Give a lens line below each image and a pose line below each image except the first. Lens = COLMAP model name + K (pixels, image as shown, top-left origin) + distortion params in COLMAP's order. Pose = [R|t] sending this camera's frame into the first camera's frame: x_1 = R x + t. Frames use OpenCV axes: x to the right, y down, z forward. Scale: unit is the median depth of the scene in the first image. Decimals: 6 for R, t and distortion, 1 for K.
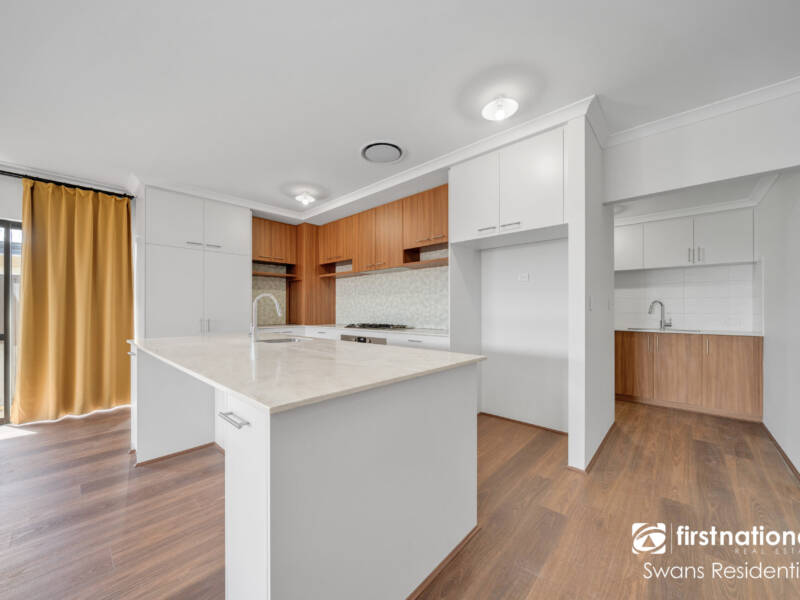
lens RADIAL K [[311.0, 0, 400.0], [0, 311.0, 300.0], [0, 0, 1]] dist [-0.001402, -0.000080]
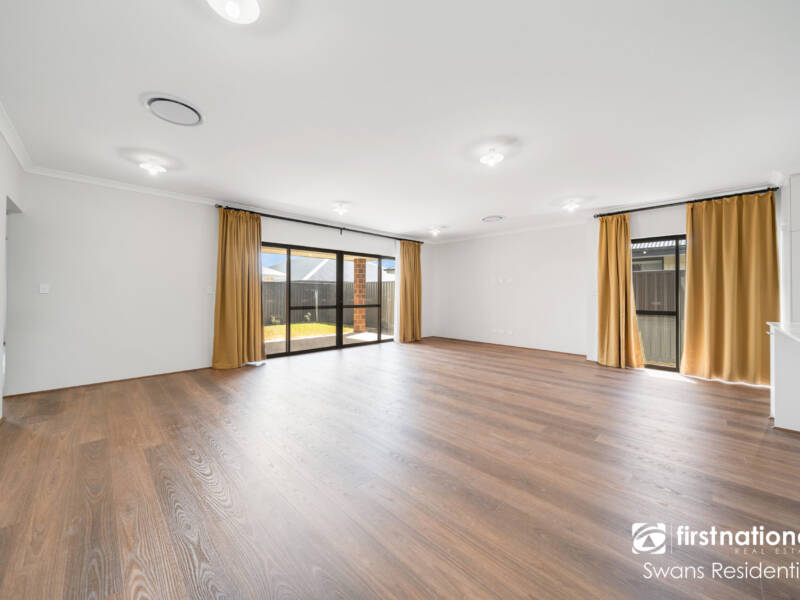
lens RADIAL K [[311.0, 0, 400.0], [0, 311.0, 300.0], [0, 0, 1]] dist [-0.001402, -0.000080]
pose [[-0.050797, 0.019300, -0.998523, 0.272017], [0.025118, 0.999522, 0.018041, -0.006148], [0.998393, -0.024165, -0.051257, -0.239055]]
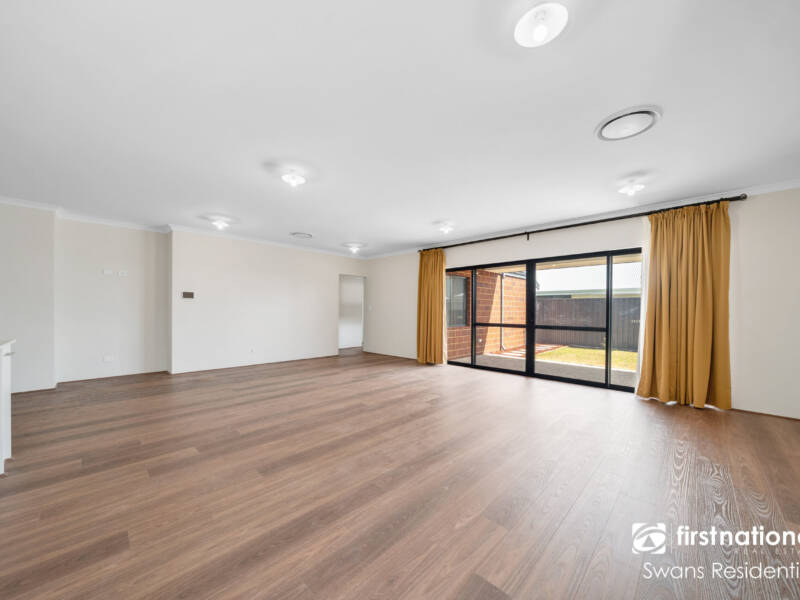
lens RADIAL K [[316.4, 0, 397.9], [0, 316.4, 310.9], [0, 0, 1]] dist [0.000087, -0.000006]
pose [[-0.999335, -0.005870, 0.035977, -0.519748], [-0.006771, 0.999665, -0.024990, 0.014180], [-0.035818, -0.025217, -0.999040, 0.499470]]
